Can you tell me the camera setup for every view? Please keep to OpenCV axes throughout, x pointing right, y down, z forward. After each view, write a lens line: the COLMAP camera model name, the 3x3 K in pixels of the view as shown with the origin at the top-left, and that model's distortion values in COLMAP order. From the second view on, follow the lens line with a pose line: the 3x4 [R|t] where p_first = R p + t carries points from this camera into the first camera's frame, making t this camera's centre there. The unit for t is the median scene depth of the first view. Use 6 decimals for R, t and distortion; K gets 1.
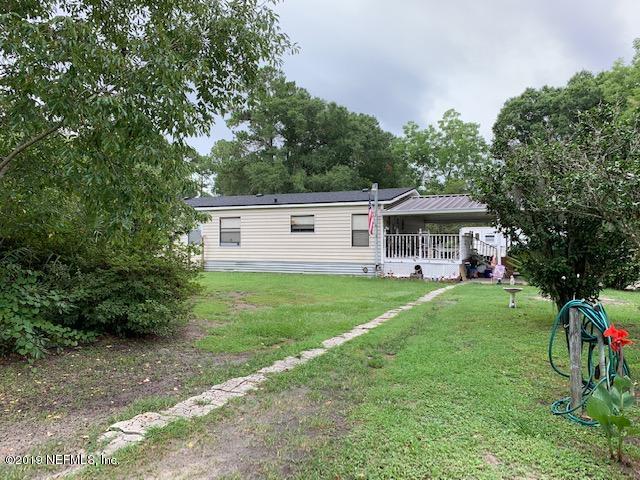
lens RADIAL K [[495.3, 0, 322.1], [0, 495.3, 240.5], [0, 0, 1]] dist [0.000326, -0.000666]
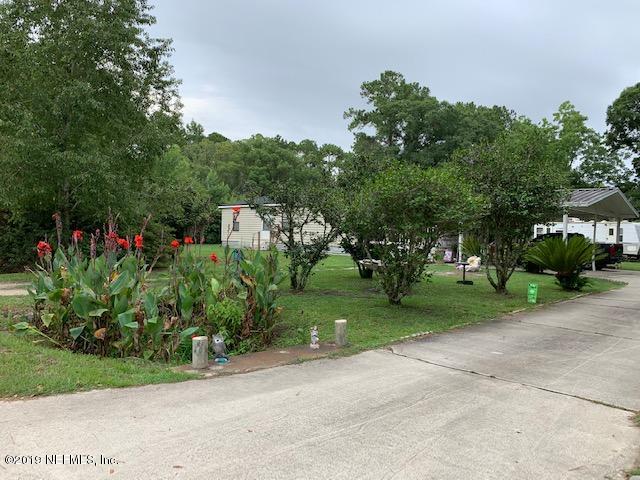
lens RADIAL K [[495.3, 0, 320.8], [0, 495.3, 239.9], [0, 0, 1]] dist [0.000326, -0.000666]
pose [[0.945093, 0.027085, -0.325677, 0.135429], [-0.020459, 0.999509, 0.023752, -0.002199], [0.326160, -0.015785, 0.945183, -0.106792]]
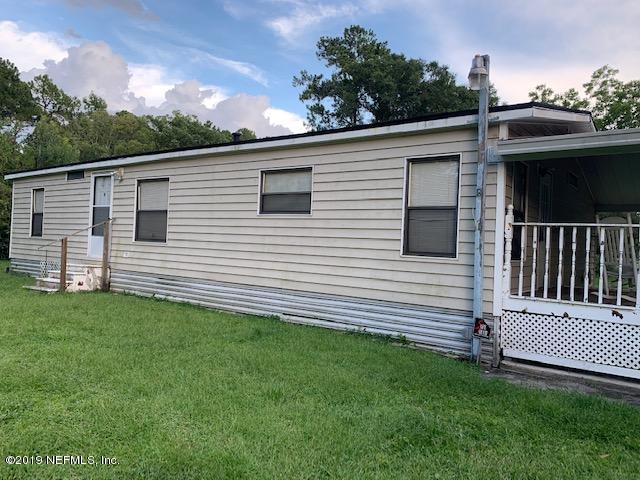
lens RADIAL K [[495.3, 0, 317.8], [0, 495.3, 239.9], [0, 0, 1]] dist [0.000326, -0.000666]
pose [[0.974708, 0.035734, -0.220609, 0.027173], [-0.037125, 0.999308, -0.002160, 0.001534], [0.220379, 0.010296, 0.975360, 0.231608]]
